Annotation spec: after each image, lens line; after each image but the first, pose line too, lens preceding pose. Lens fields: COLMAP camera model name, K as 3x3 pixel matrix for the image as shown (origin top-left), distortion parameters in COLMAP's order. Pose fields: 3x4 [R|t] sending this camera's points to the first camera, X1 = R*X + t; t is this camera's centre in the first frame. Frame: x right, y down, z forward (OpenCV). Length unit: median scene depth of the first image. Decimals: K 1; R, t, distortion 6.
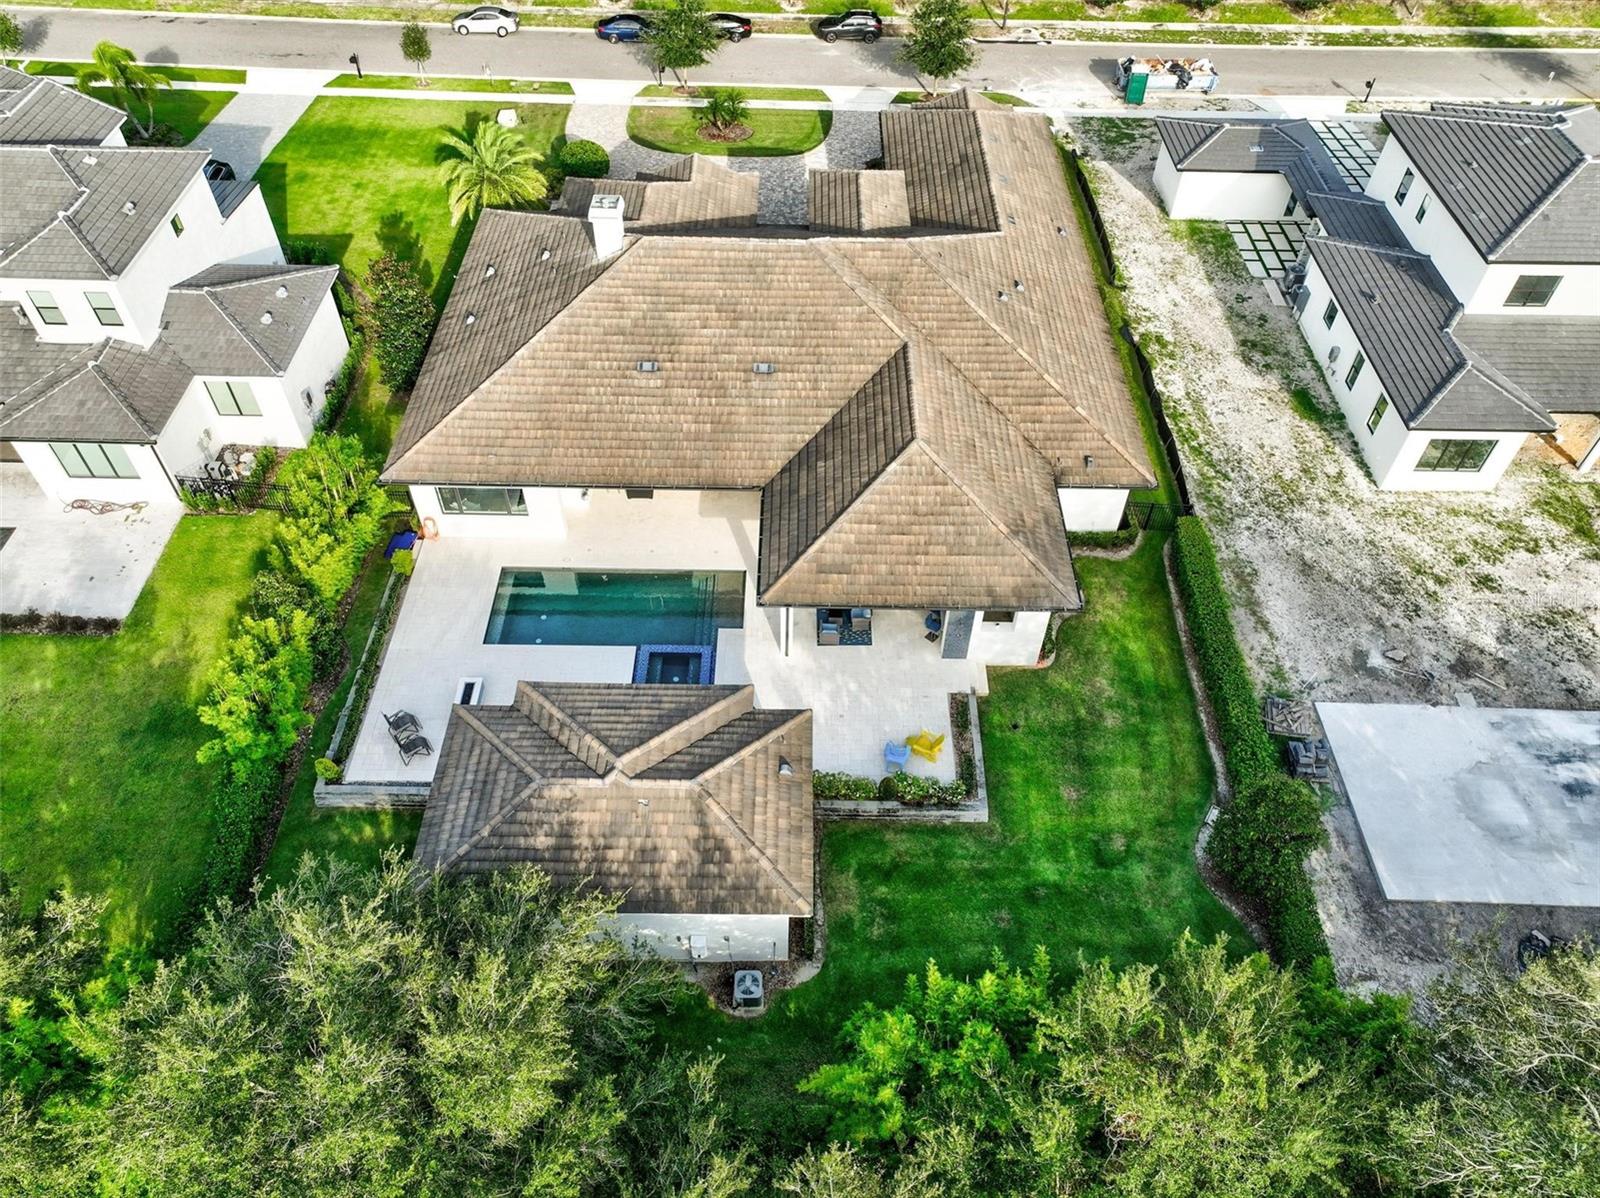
lens RADIAL K [[1121.6, 0, 800.7], [0, 1121.6, 605.2], [0, 0, 1]] dist [0.002962, 0.011354]
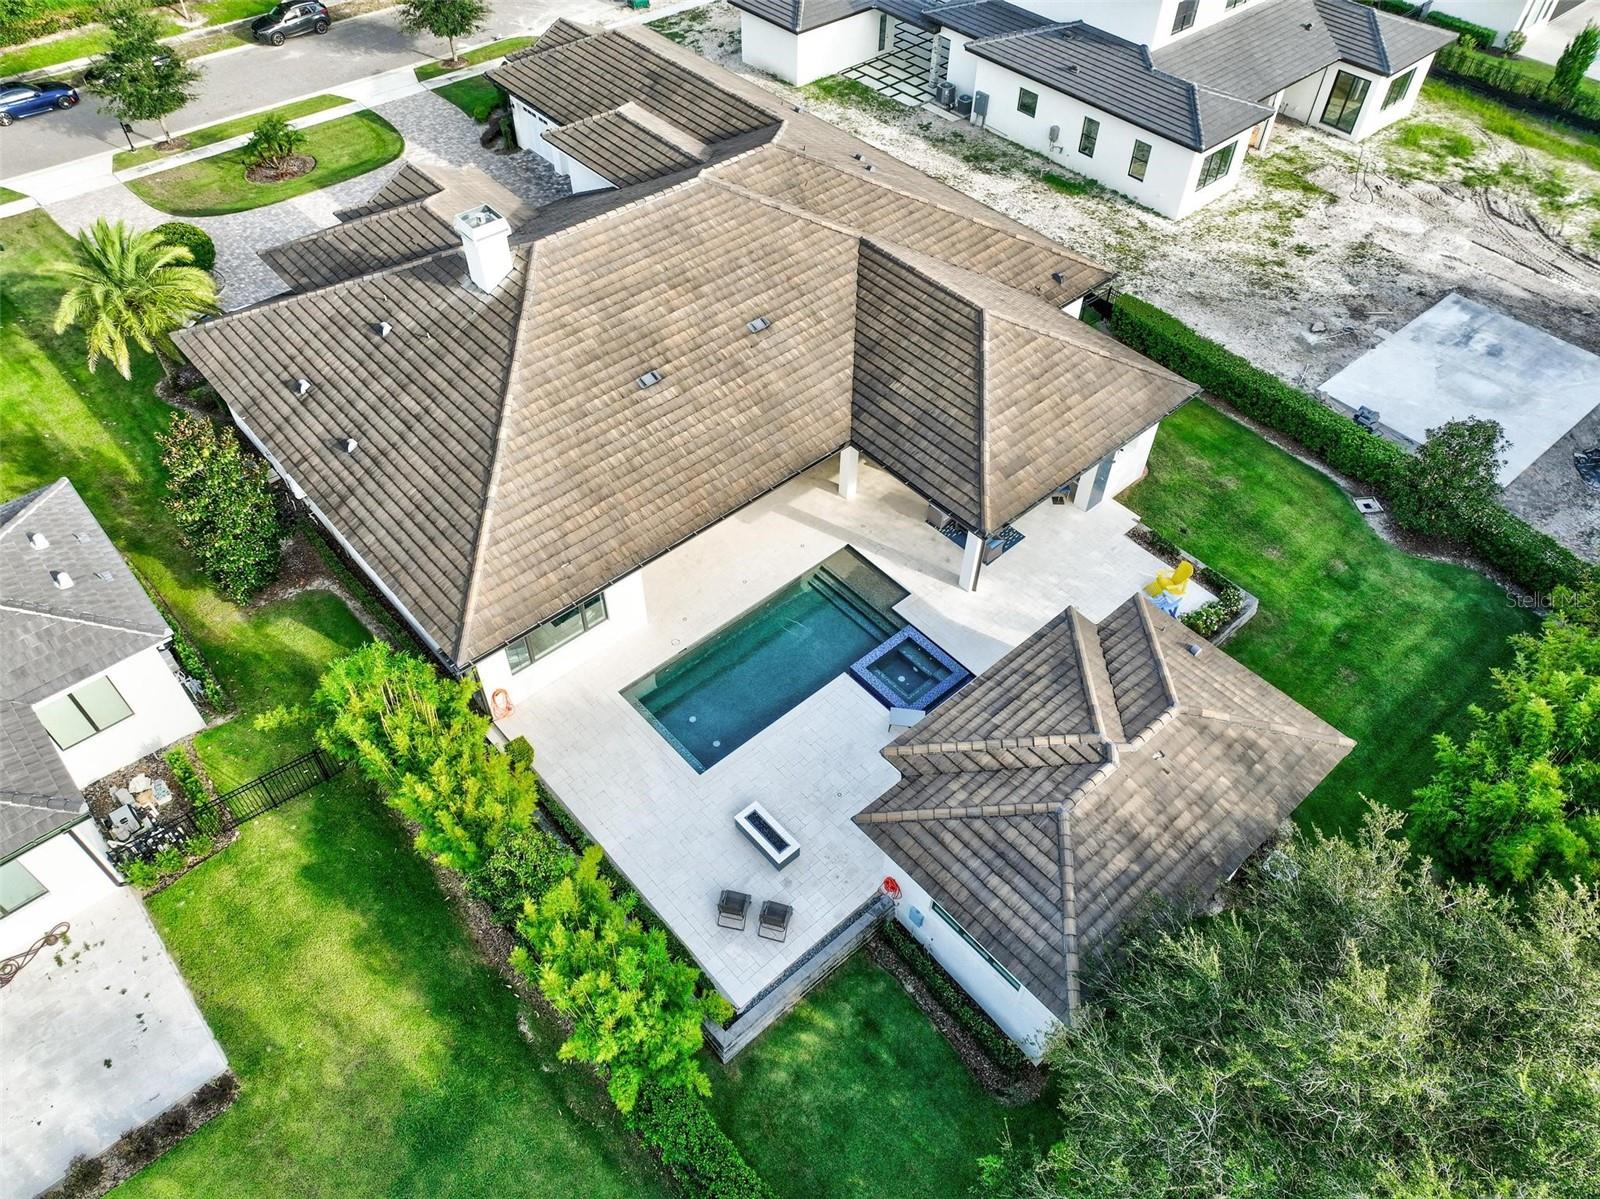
lens RADIAL K [[1125.6, 0, 800.0], [0, 1125.6, 603.9], [0, 0, 1]] dist [-0.005868, 0.023910]
pose [[0.741692, -0.503961, 0.442625, -0.480201], [0.498776, 0.855611, 0.138392, -0.129367], [-0.448459, 0.118127, 0.885963, 0.250180]]
